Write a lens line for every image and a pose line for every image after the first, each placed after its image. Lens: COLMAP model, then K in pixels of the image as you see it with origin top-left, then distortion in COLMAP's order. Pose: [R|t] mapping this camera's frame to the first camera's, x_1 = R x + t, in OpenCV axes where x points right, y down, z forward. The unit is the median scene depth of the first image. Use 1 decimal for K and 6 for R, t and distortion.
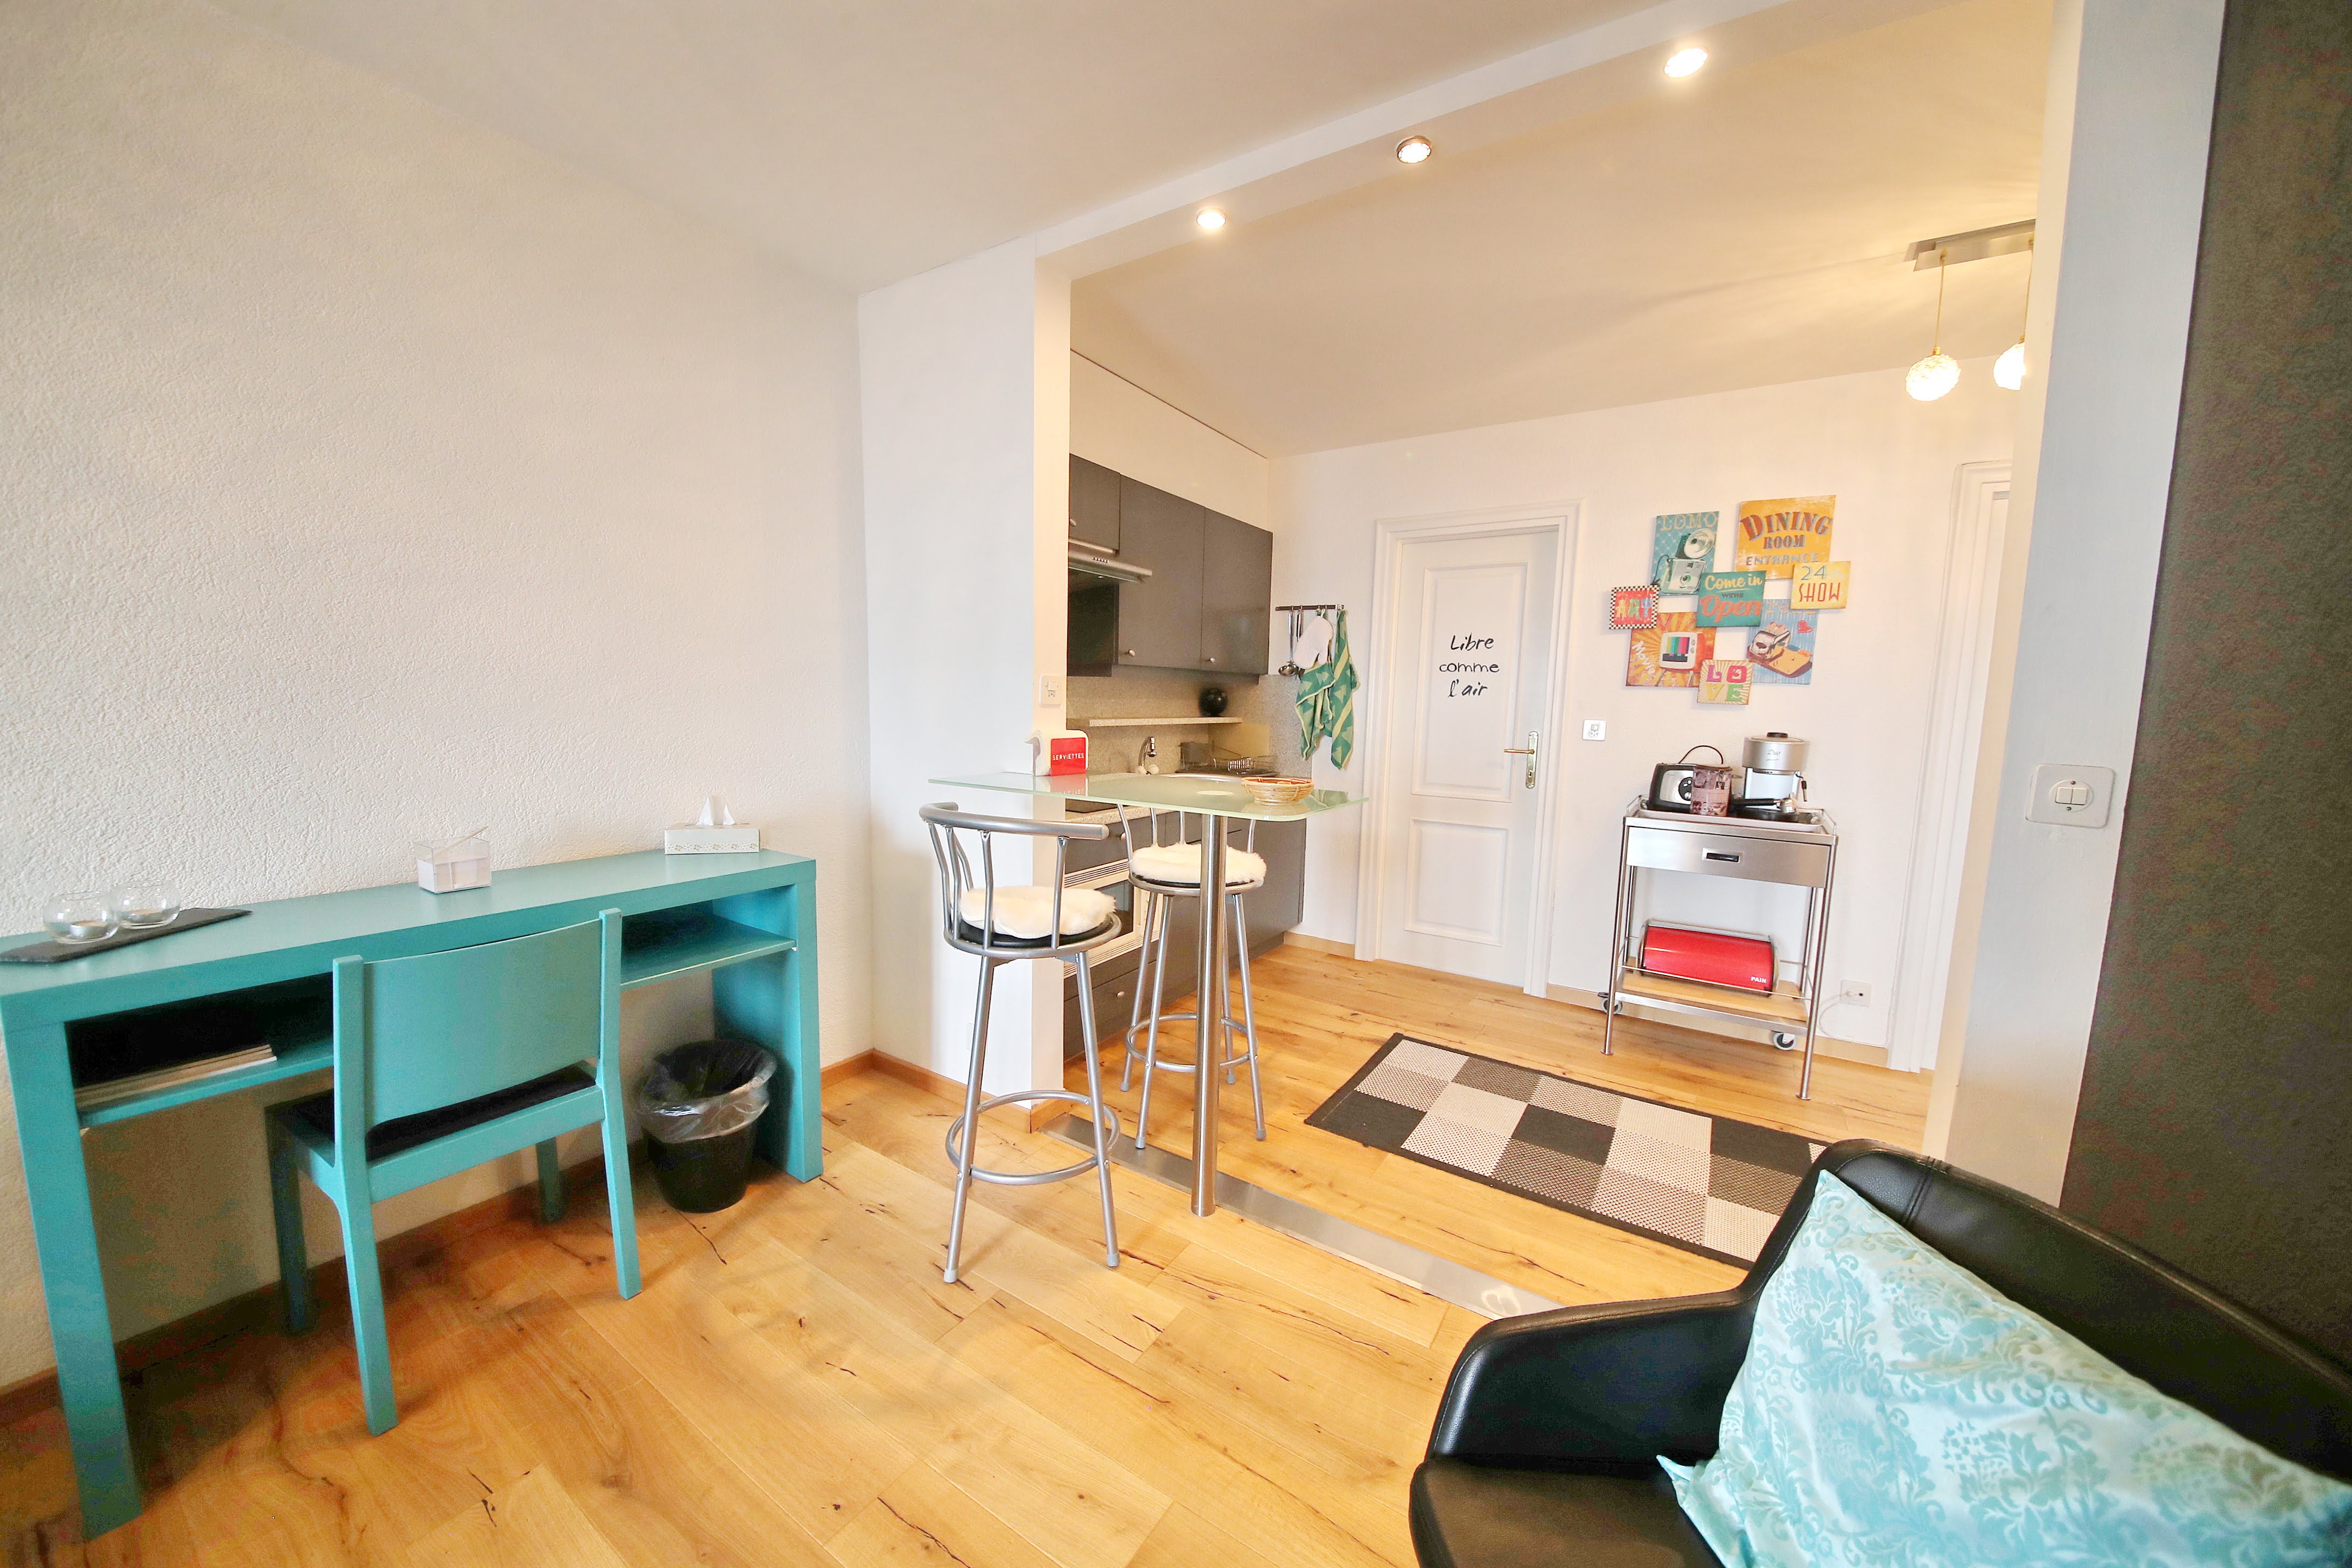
lens RADIAL K [[819.0, 0, 1176.0], [0, 819.0, 784.0], [0, 0, 1]] dist [0.013619, -0.023496]
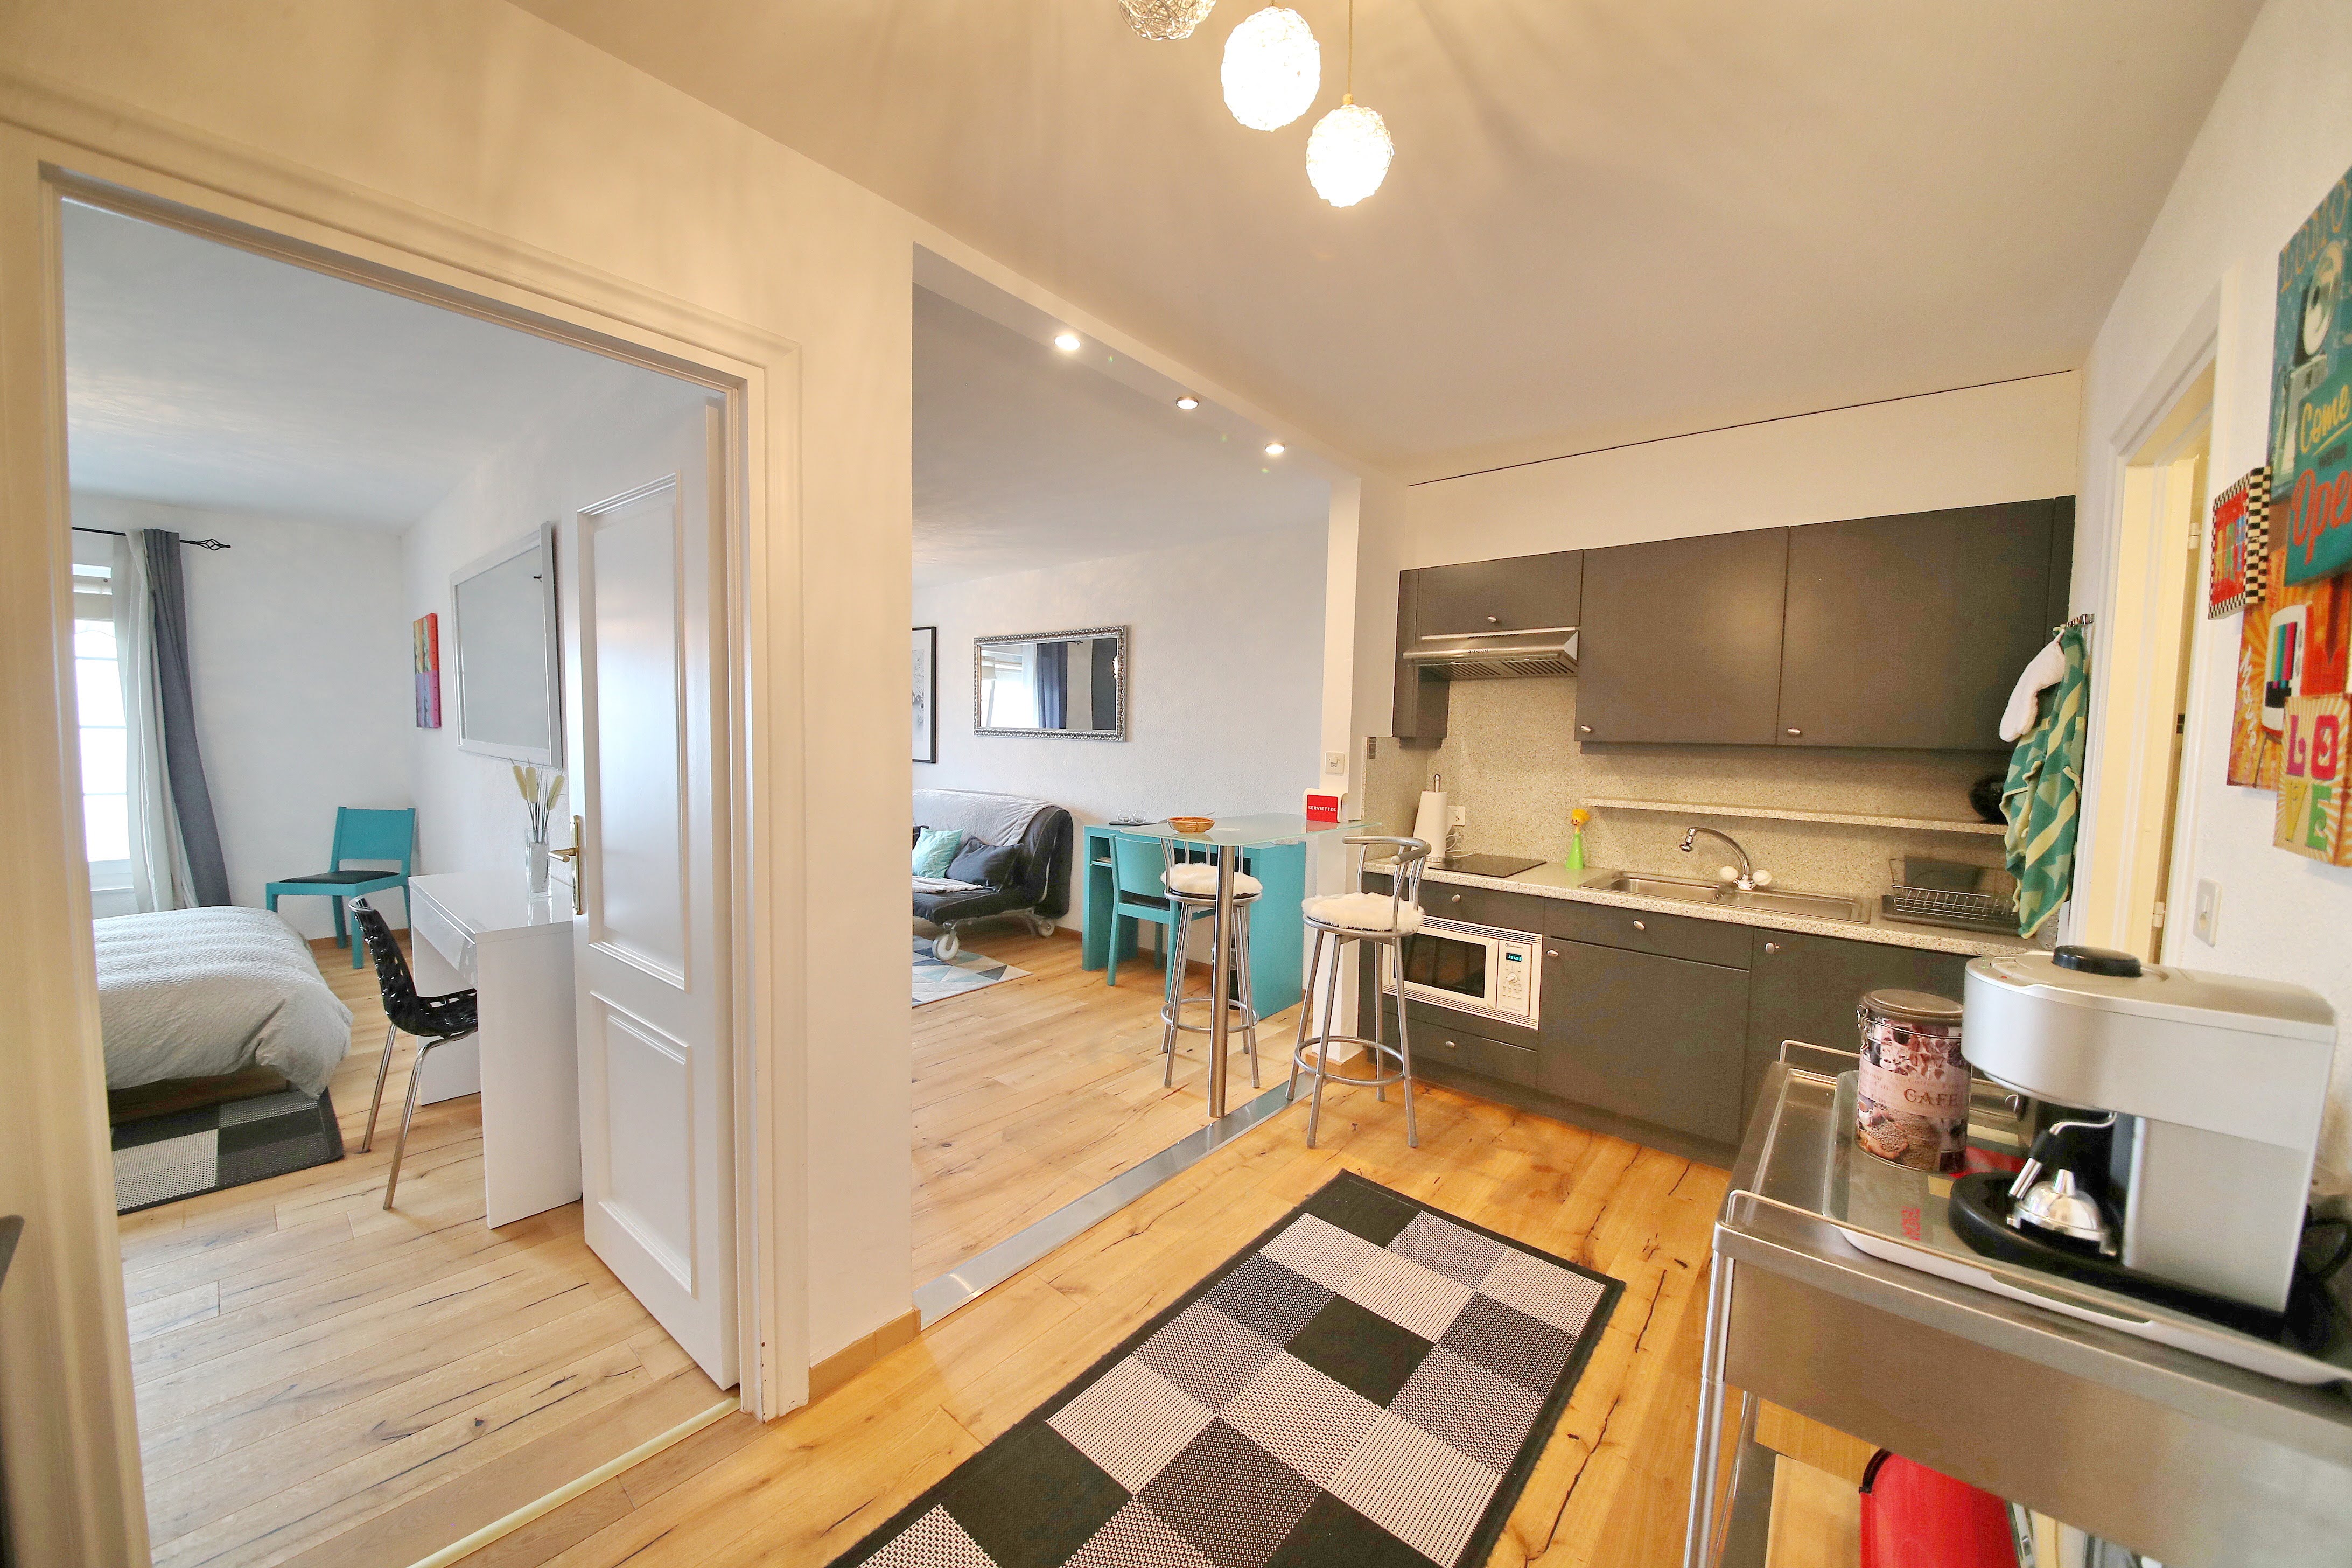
lens RADIAL K [[845.3, 0, 1181.3], [0, 845.3, 786.9], [0, 0, 1]] dist [0.001401, -0.008768]
pose [[-0.115305, 0.040682, -0.992497, 0.977454], [-0.132066, 0.989663, 0.055908, -0.087983], [0.984512, 0.137521, -0.108740, 0.662568]]
